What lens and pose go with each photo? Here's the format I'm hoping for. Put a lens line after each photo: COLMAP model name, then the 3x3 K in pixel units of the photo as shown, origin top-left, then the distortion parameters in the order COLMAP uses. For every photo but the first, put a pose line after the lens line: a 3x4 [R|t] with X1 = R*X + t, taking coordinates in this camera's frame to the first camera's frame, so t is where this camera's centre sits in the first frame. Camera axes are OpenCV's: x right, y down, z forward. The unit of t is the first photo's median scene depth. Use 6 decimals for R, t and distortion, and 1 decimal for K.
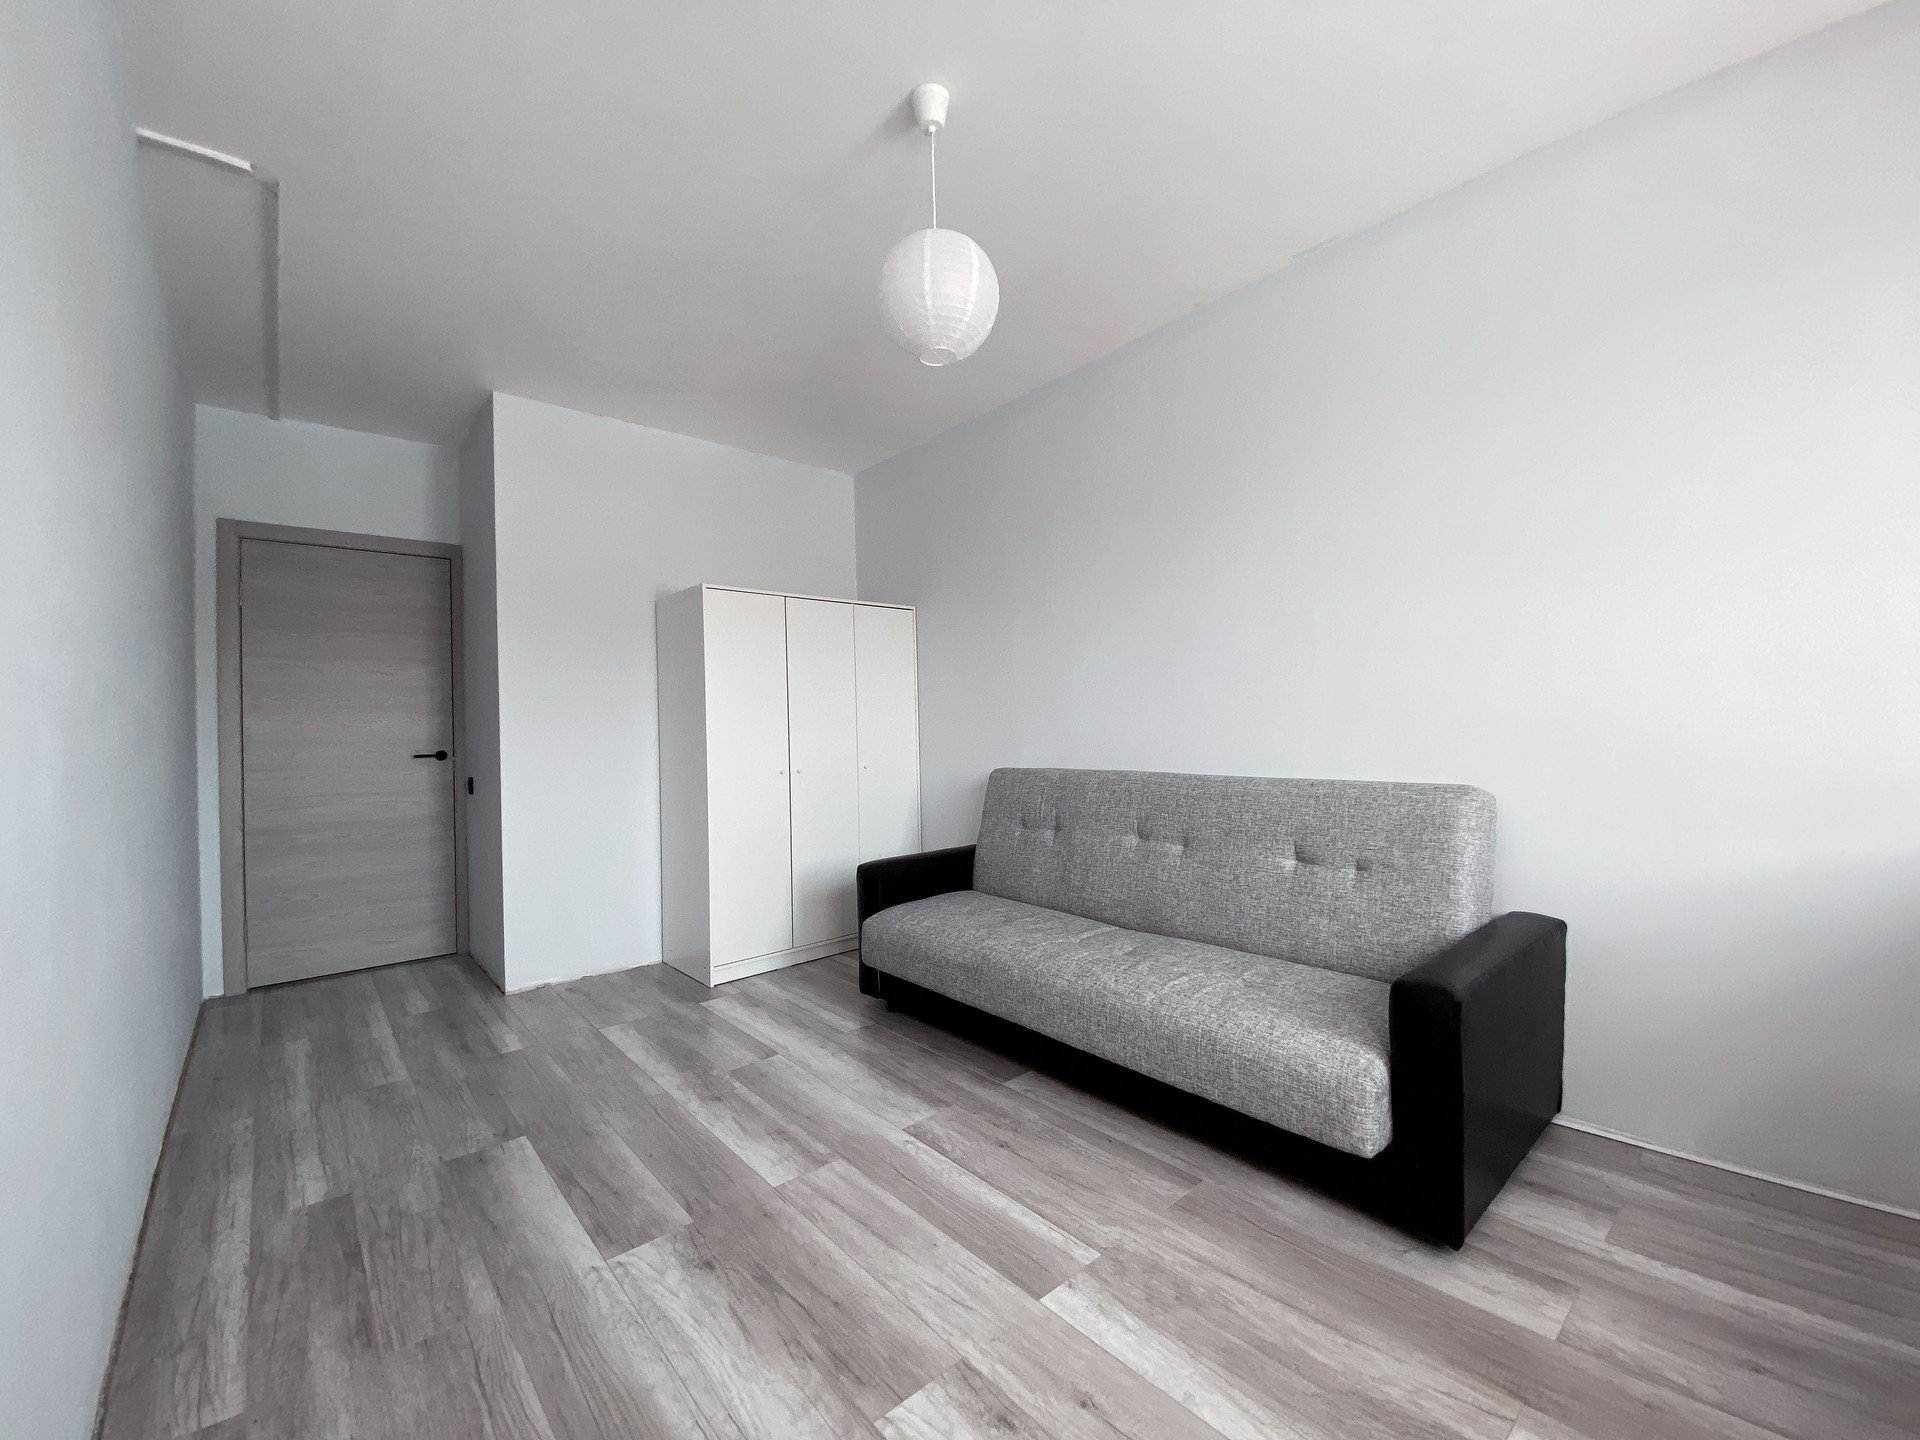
lens RADIAL K [[797.4, 0, 974.5], [0, 797.4, 717.1], [0, 0, 1]] dist [0.004080, -0.000656]
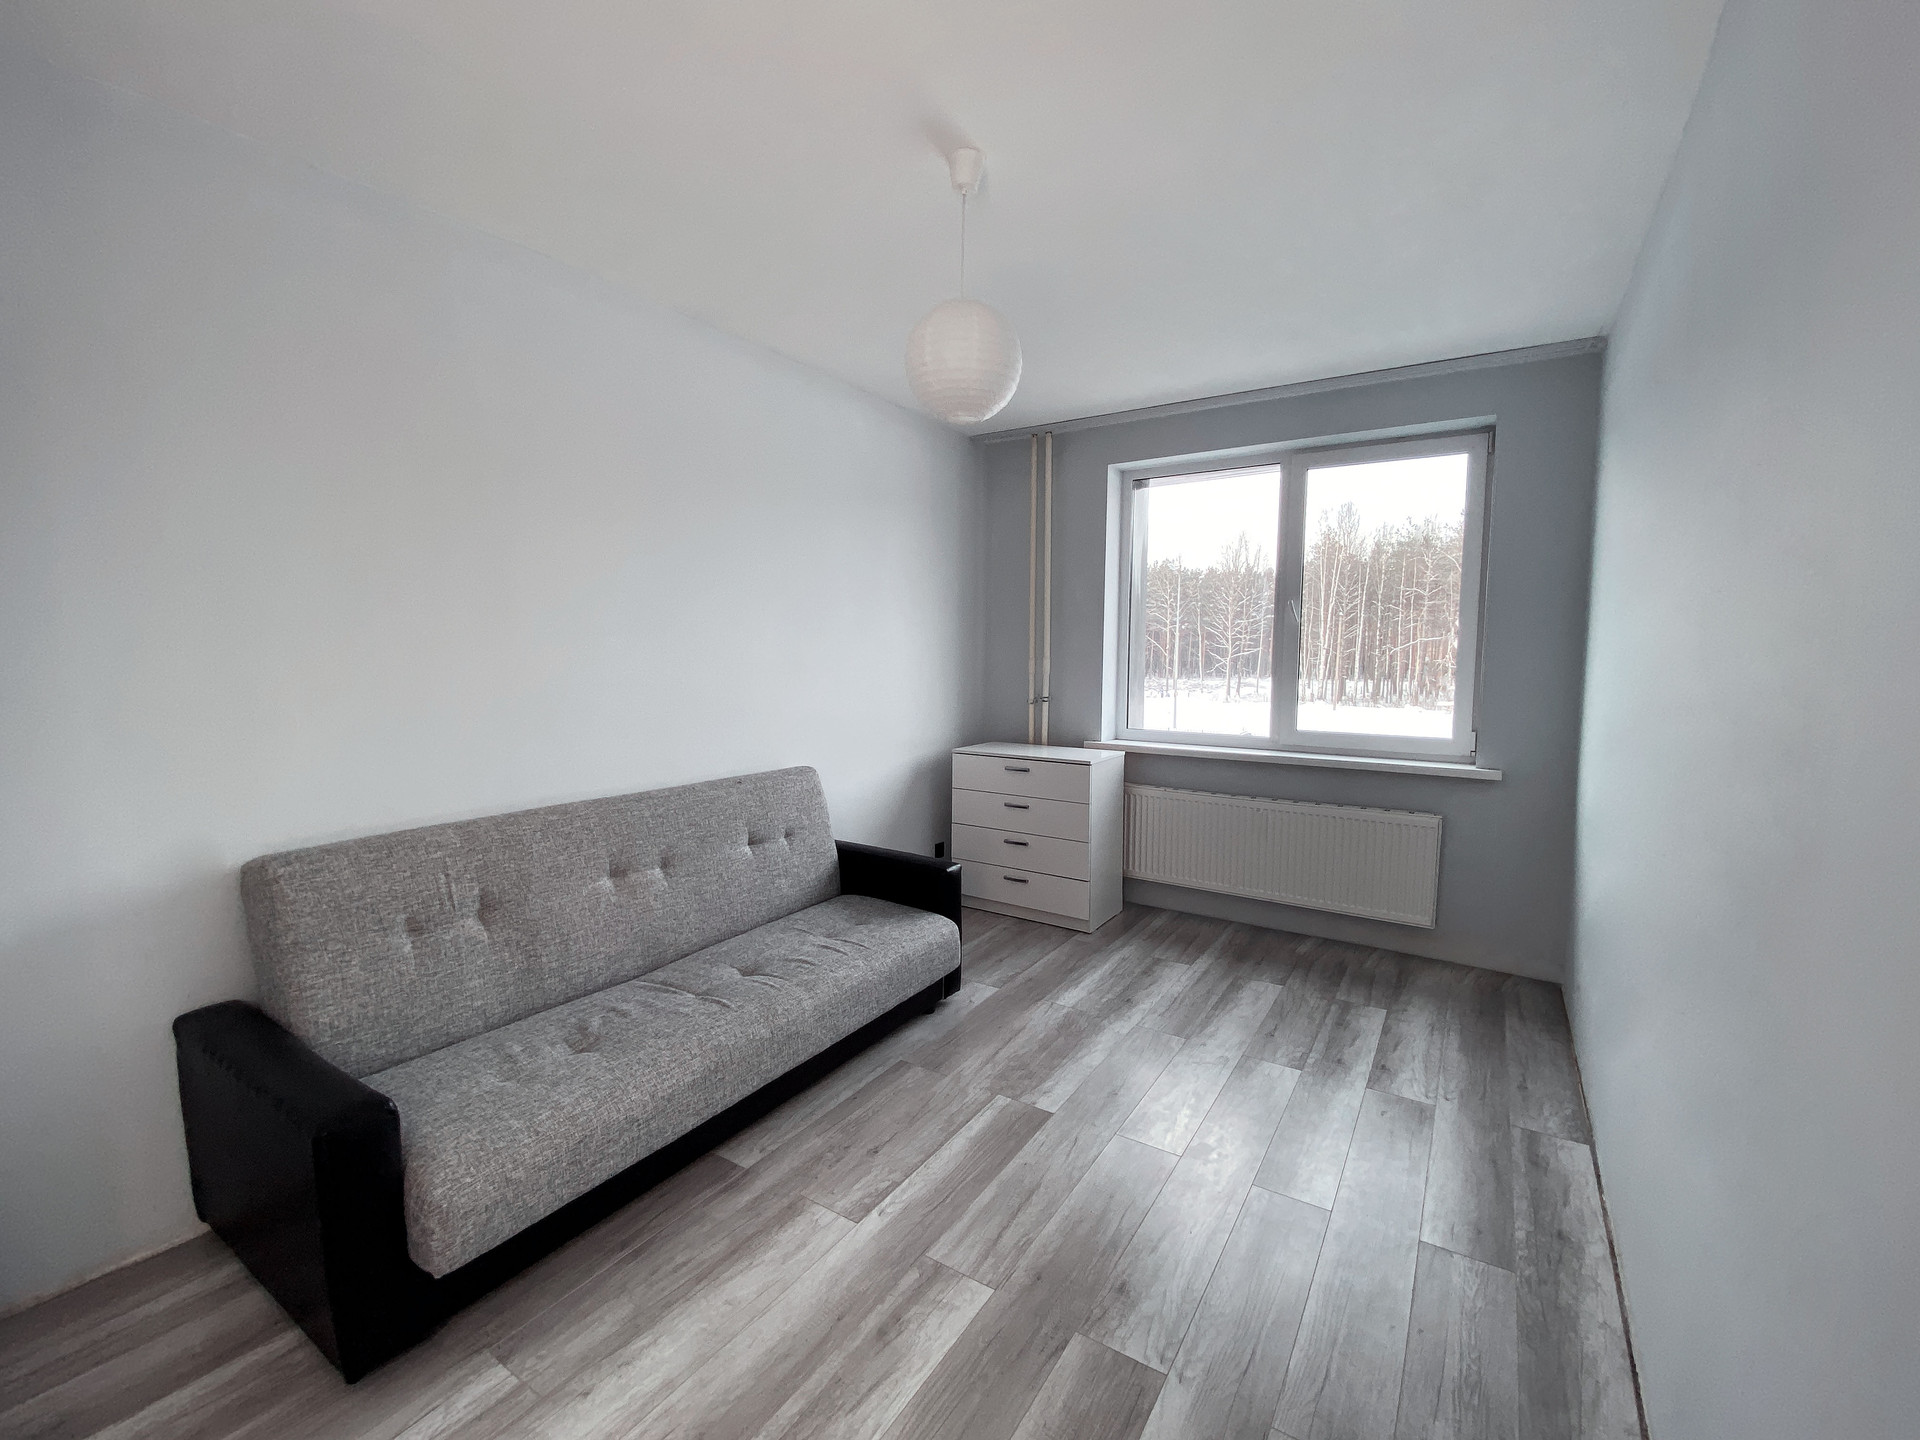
lens RADIAL K [[797.4, 0, 968.2], [0, 797.4, 725.1], [0, 0, 1]] dist [0.004080, -0.000656]
pose [[-0.265845, -0.068210, 0.961600, -1.028512], [0.001520, 0.997463, 0.071174, -0.109122], [-0.964015, 0.020383, -0.265067, 1.207857]]
